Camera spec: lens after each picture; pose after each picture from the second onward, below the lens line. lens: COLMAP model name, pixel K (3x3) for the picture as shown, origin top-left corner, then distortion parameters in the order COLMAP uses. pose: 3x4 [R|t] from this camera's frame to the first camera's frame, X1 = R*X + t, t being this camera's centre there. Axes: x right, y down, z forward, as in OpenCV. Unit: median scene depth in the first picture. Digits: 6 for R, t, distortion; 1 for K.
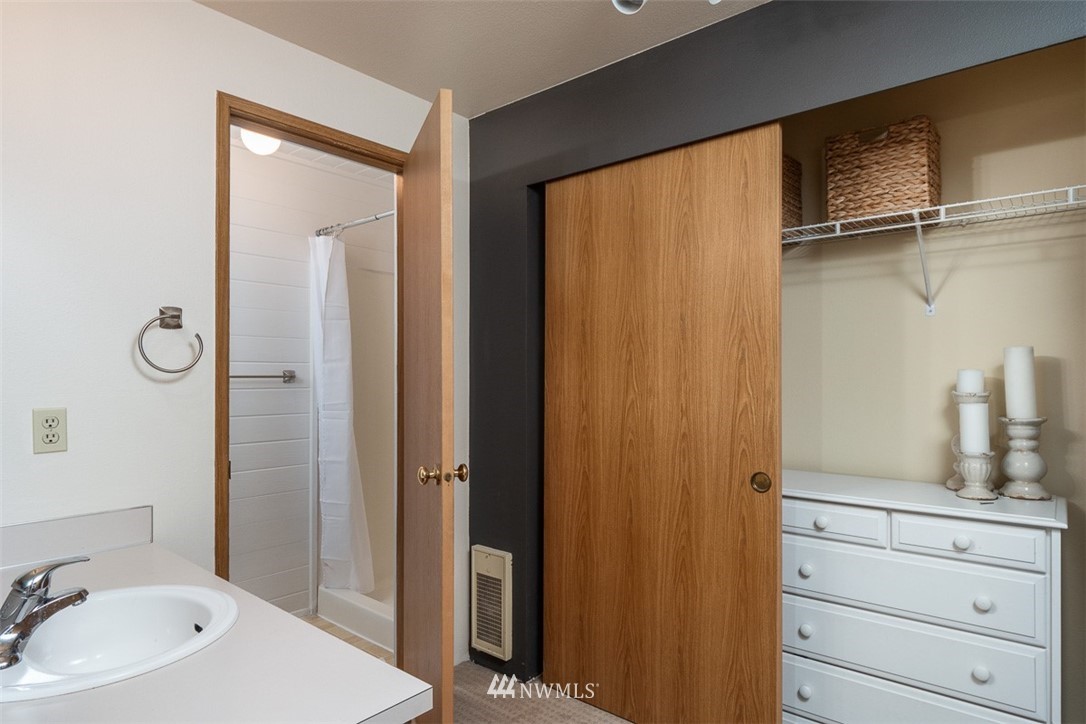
lens RADIAL K [[654.0, 0, 536.8], [0, 654.0, 366.7], [0, 0, 1]] dist [-0.006298, -0.002111]
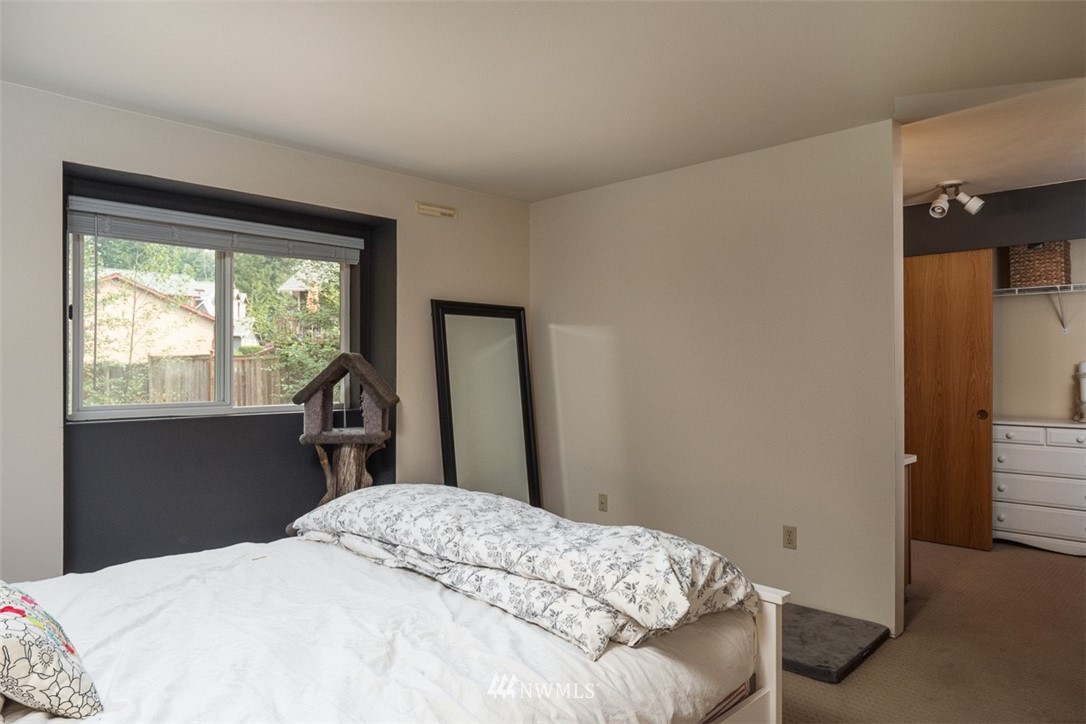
lens RADIAL K [[713.0, 0, 550.4], [0, 713.0, 362.7], [0, 0, 1]] dist [-0.000916, 0.001419]
pose [[0.997275, -0.003418, -0.073697, -0.854756], [0.004095, 0.999951, 0.009037, -0.019341], [0.073663, -0.009315, 0.997240, -1.368498]]
